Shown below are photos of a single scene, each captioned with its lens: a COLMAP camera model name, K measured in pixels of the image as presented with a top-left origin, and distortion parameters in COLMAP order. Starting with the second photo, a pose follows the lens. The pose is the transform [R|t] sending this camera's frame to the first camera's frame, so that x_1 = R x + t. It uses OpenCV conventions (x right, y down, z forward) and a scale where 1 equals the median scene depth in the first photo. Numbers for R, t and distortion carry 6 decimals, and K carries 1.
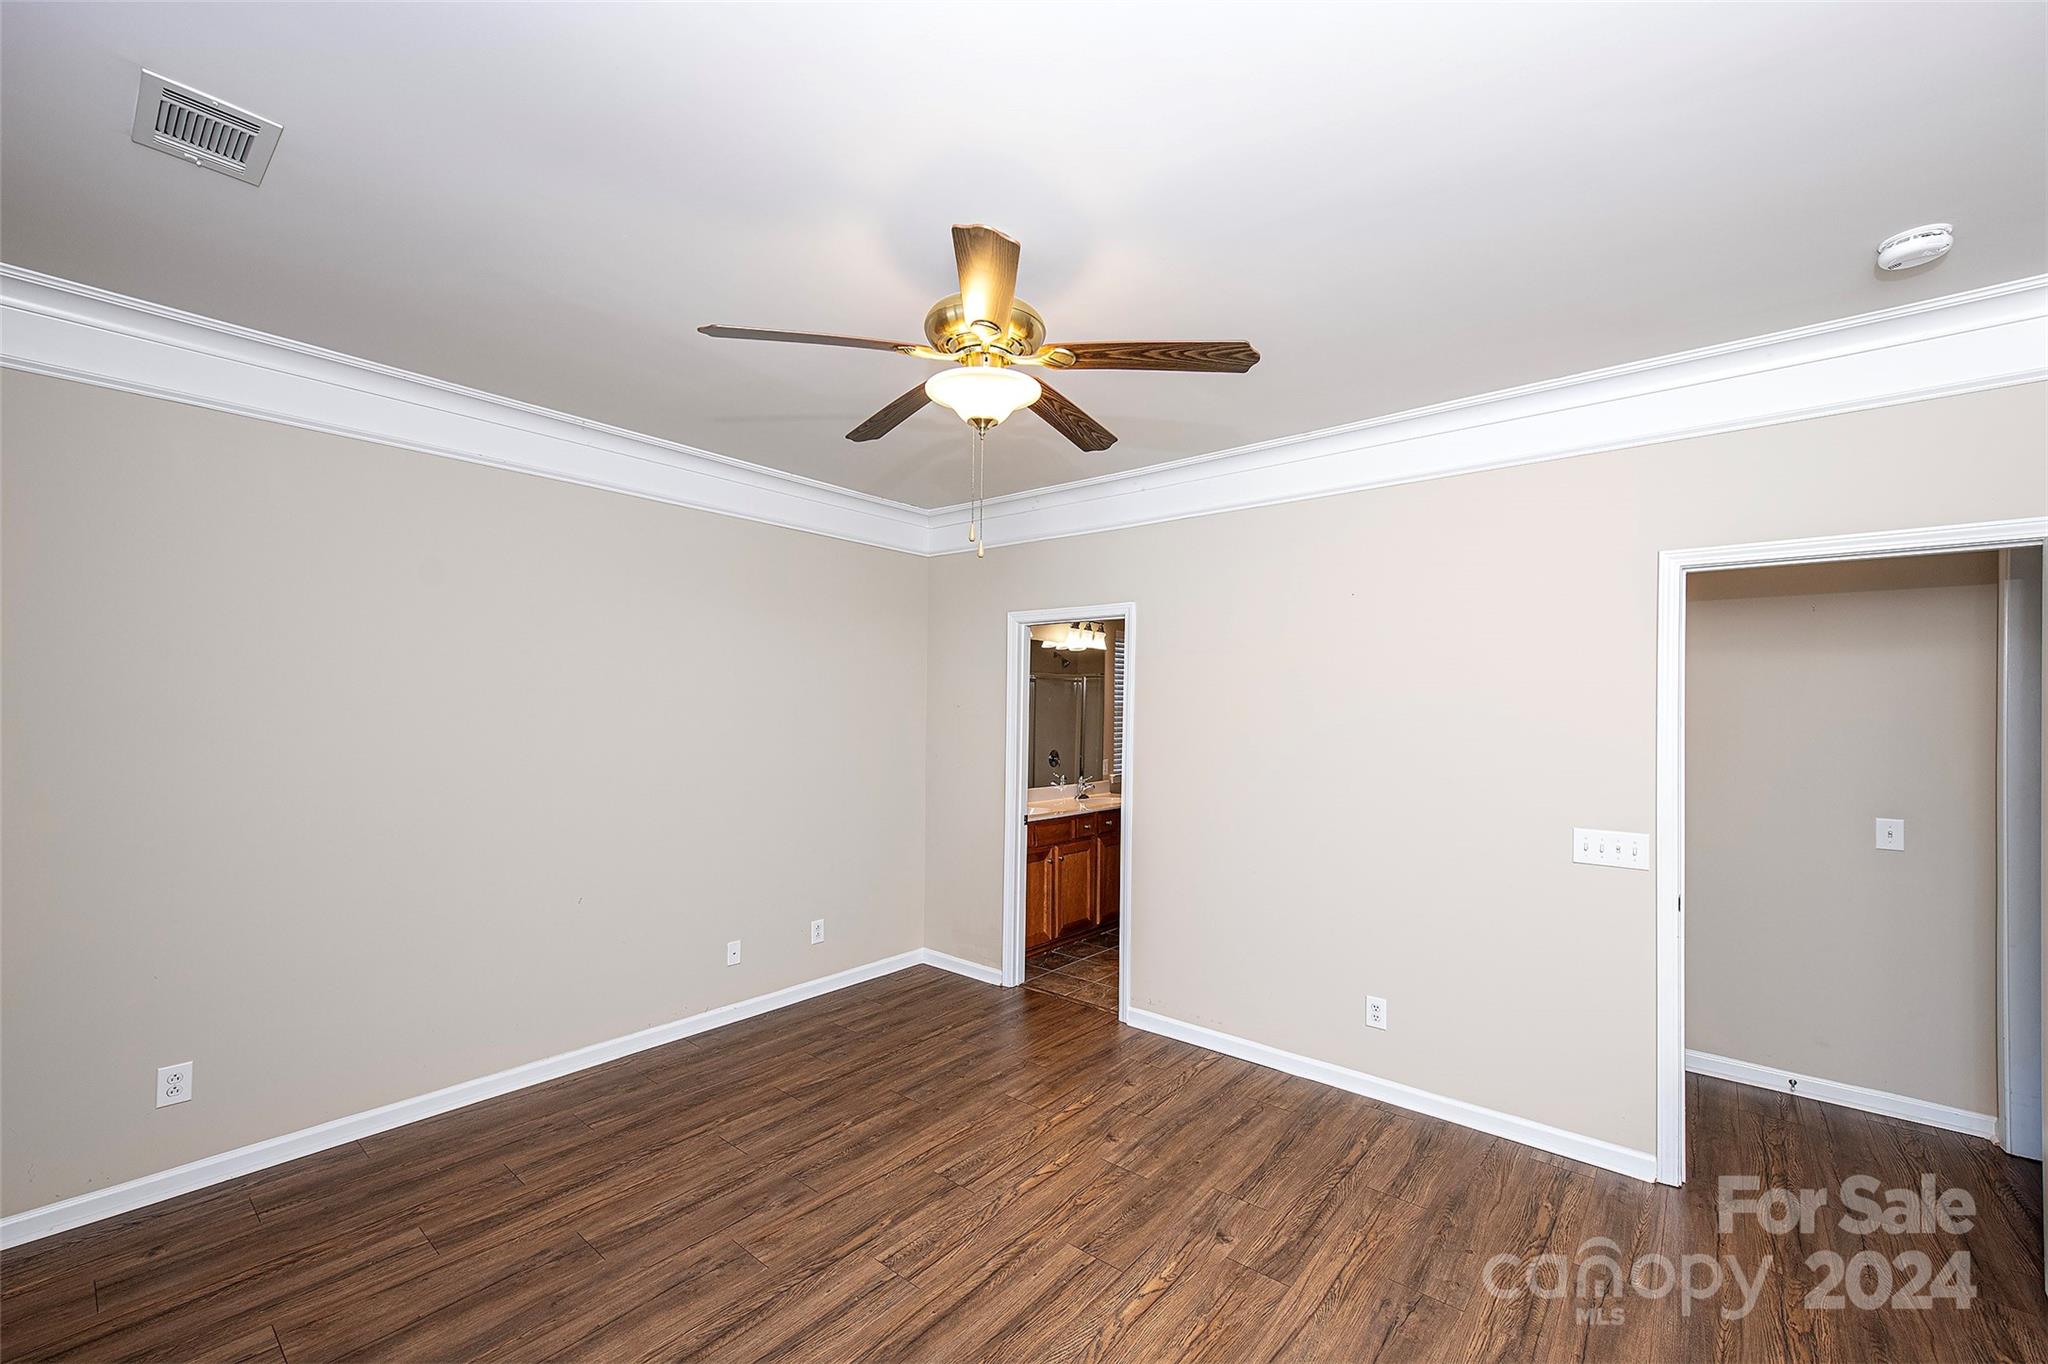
lens RADIAL K [[823.6, 0, 1031.0], [0, 823.6, 694.2], [0, 0, 1]] dist [0.007169, -0.000531]
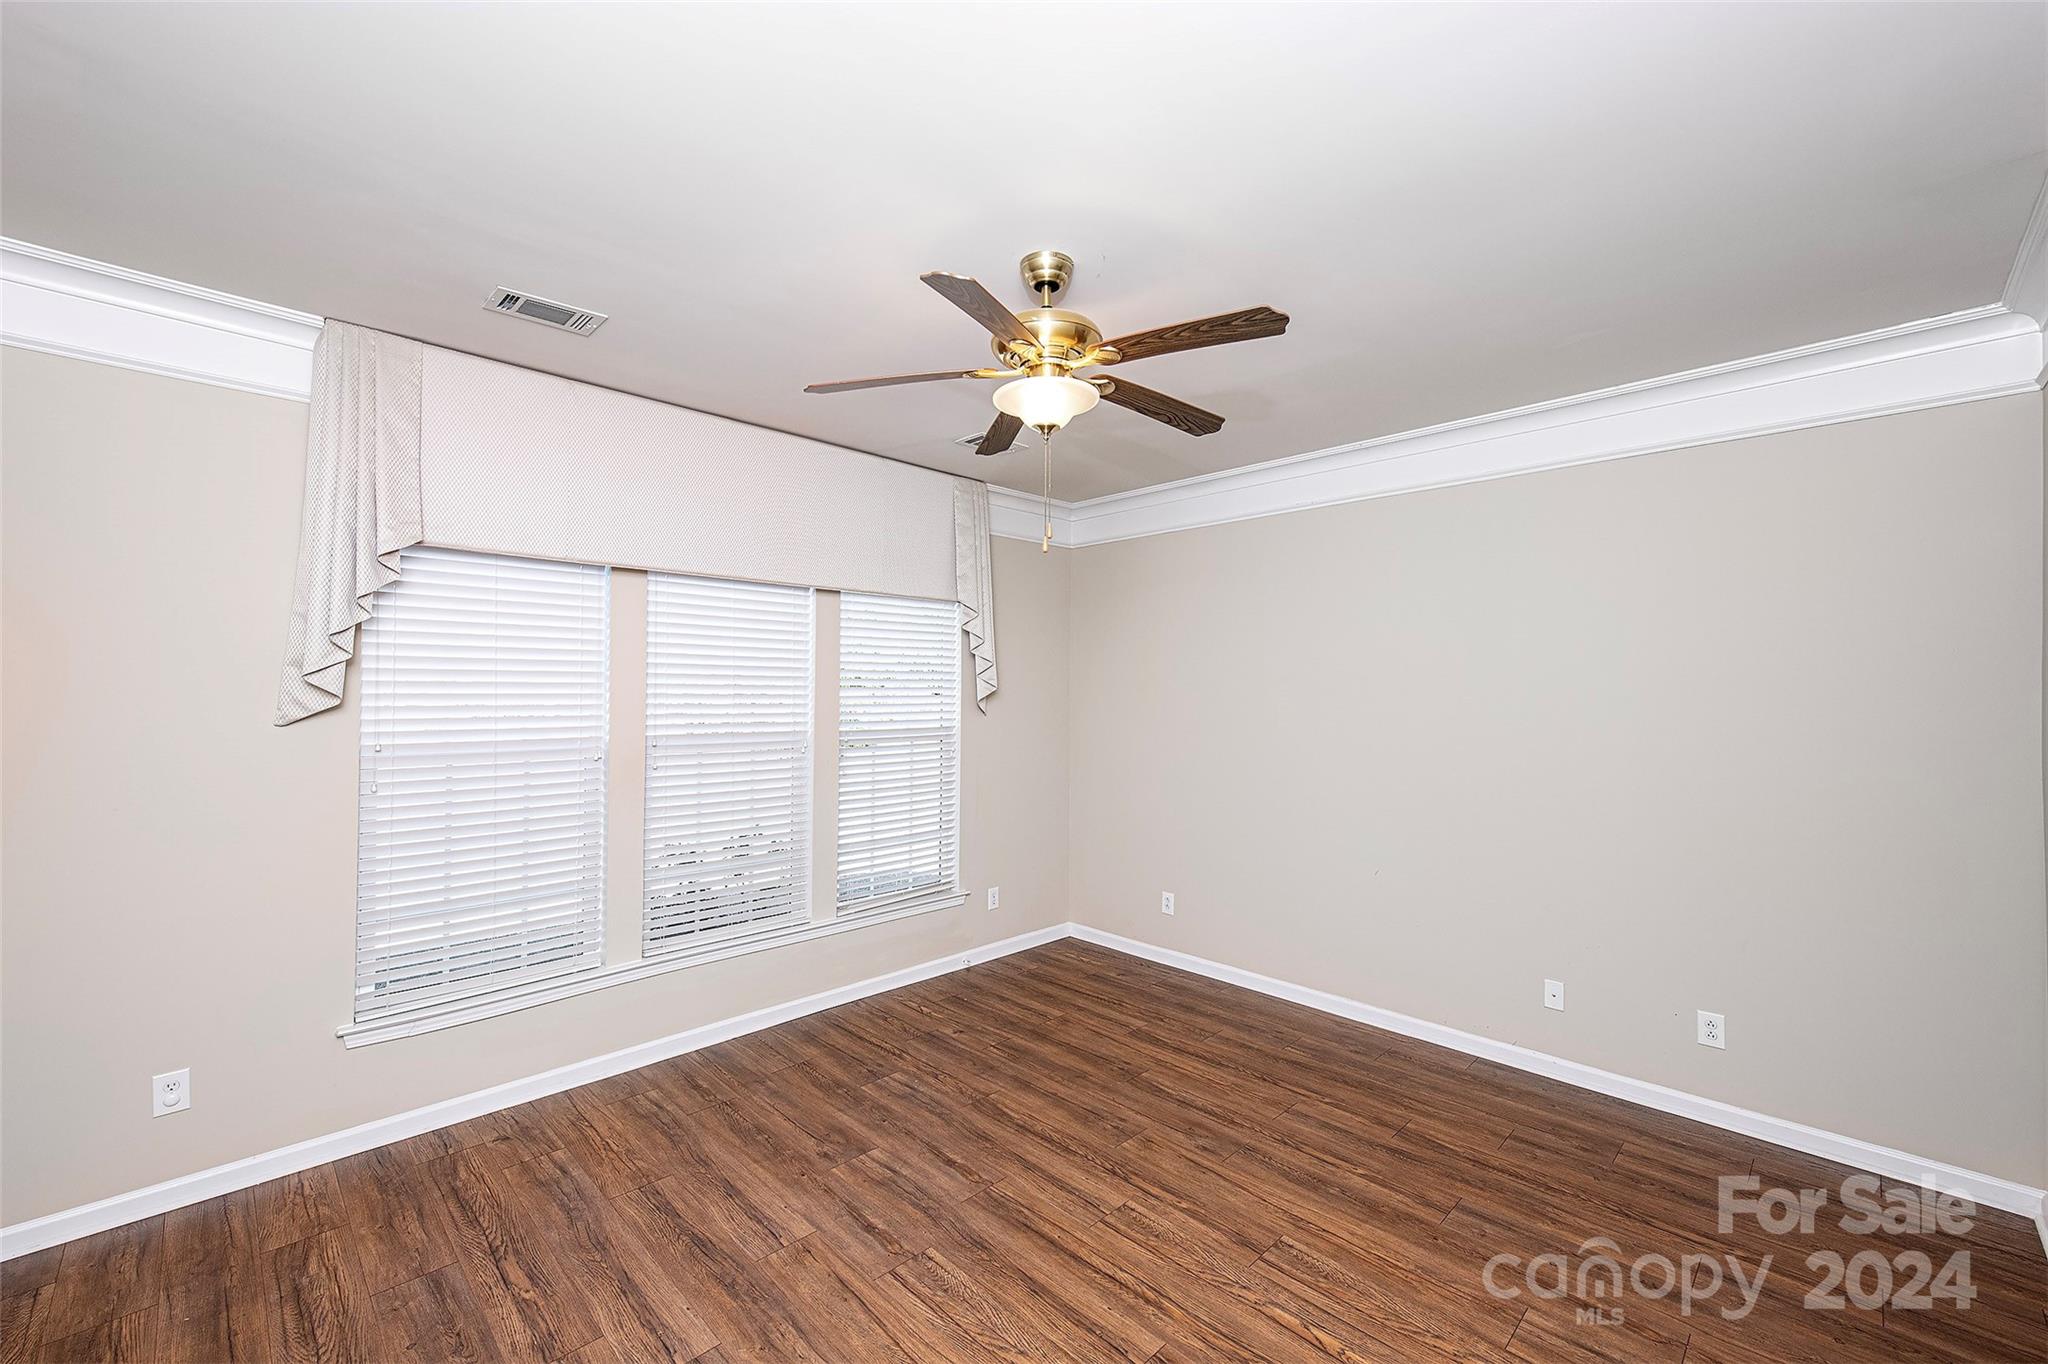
lens RADIAL K [[823.6, 0, 1031.2], [0, 823.6, 683.9], [0, 0, 1]] dist [0.007169, -0.000531]
pose [[-0.091298, -0.021953, -0.995582, 0.795704], [0.007859, 0.999710, -0.022764, 0.023910], [0.995793, -0.009902, -0.091099, 0.846828]]
